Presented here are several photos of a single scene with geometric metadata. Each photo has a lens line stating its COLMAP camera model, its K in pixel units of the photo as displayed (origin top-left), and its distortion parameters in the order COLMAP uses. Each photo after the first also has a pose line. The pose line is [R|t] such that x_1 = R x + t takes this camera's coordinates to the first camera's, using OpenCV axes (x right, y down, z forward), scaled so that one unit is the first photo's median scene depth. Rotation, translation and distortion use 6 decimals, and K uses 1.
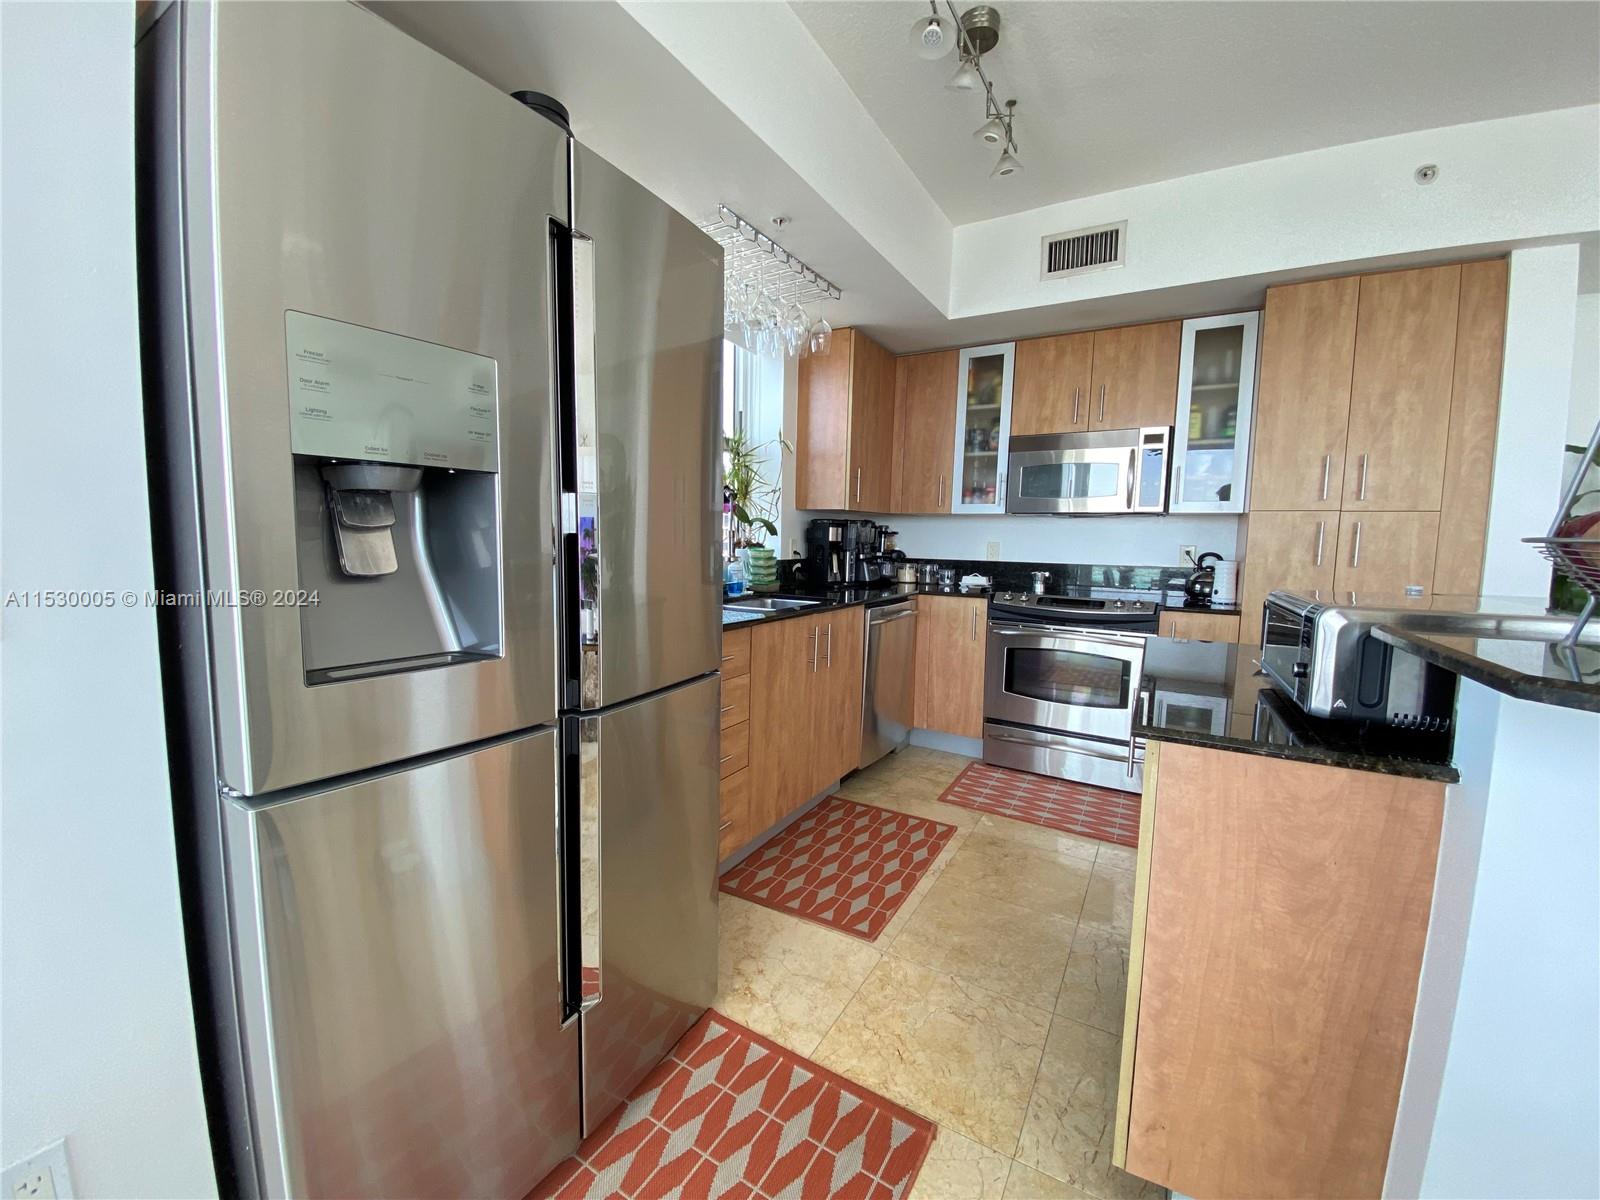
lens RADIAL K [[649.5, 0, 807.1], [0, 649.5, 590.4], [0, 0, 1]] dist [-0.020898, -0.004670]
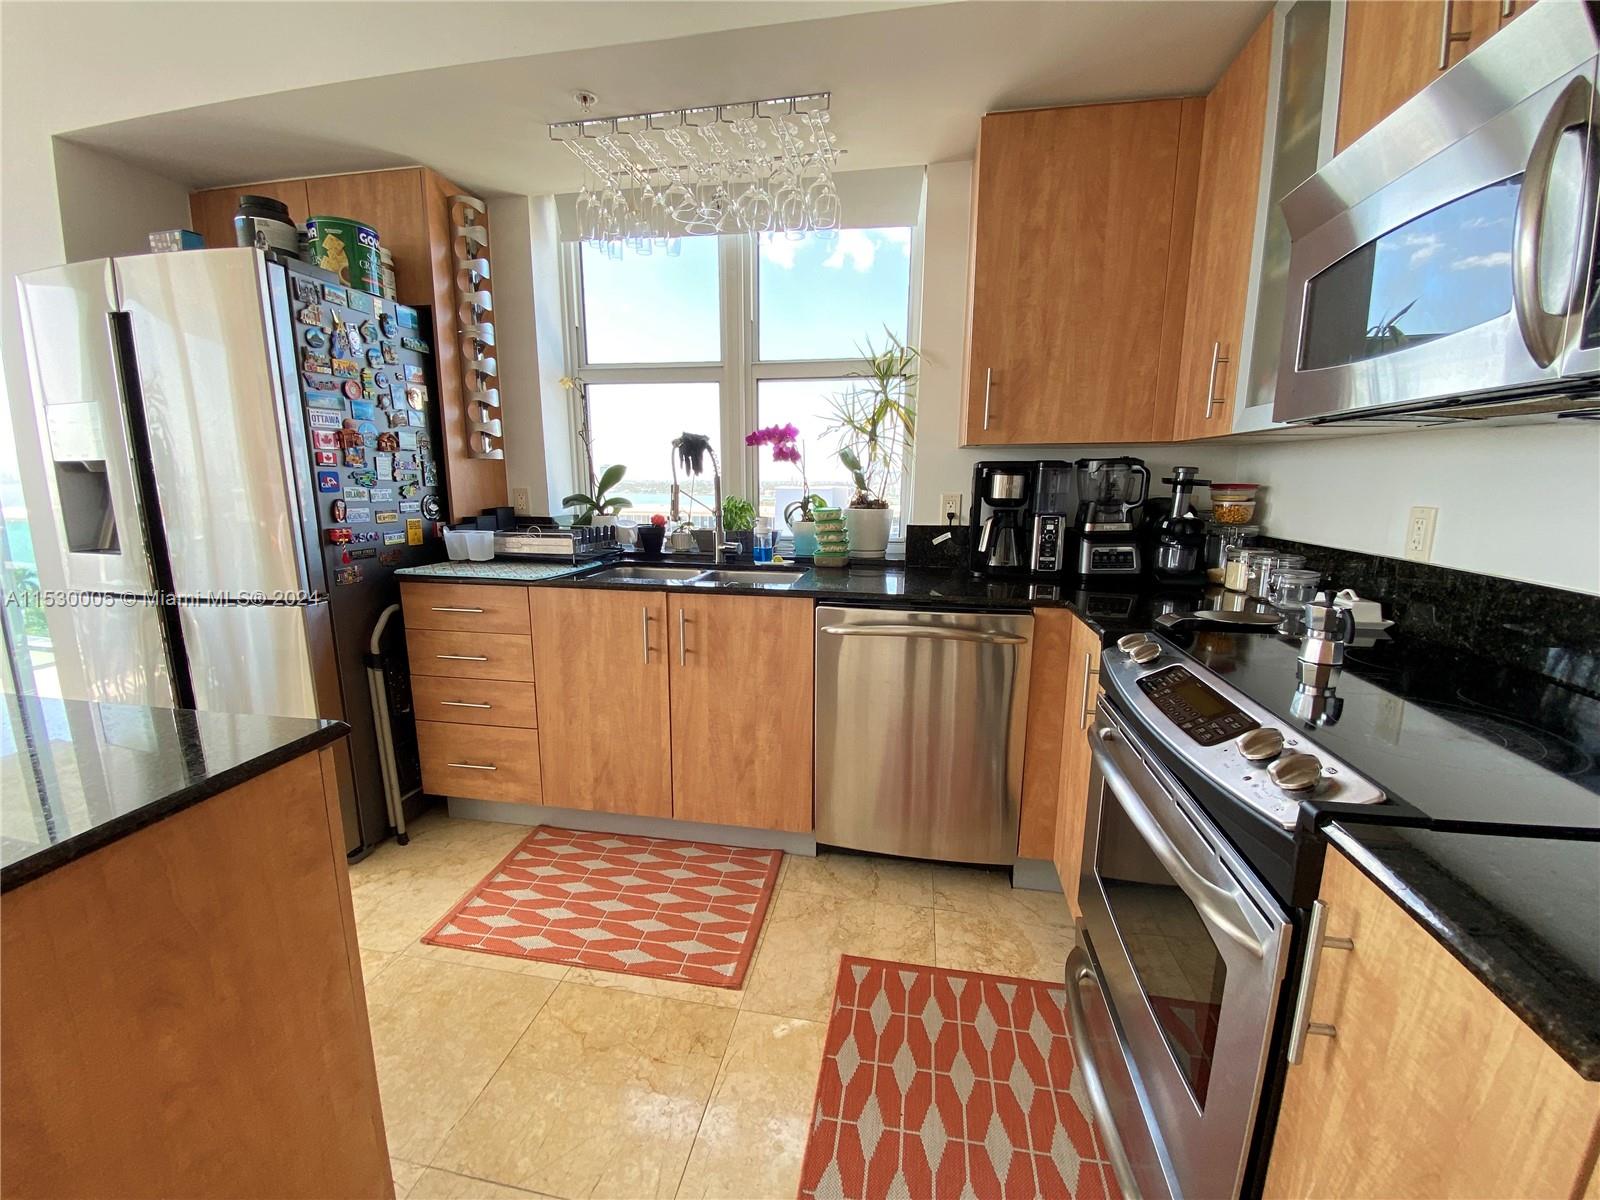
lens RADIAL K [[649.5, 0, 798.1], [0, 649.5, 603.7], [0, 0, 1]] dist [-0.020898, -0.004670]
pose [[0.328261, 0.157089, -0.931433, 0.748980], [-0.077304, 0.987234, 0.139256, -0.066697], [0.941419, 0.026292, 0.336214, 0.851643]]
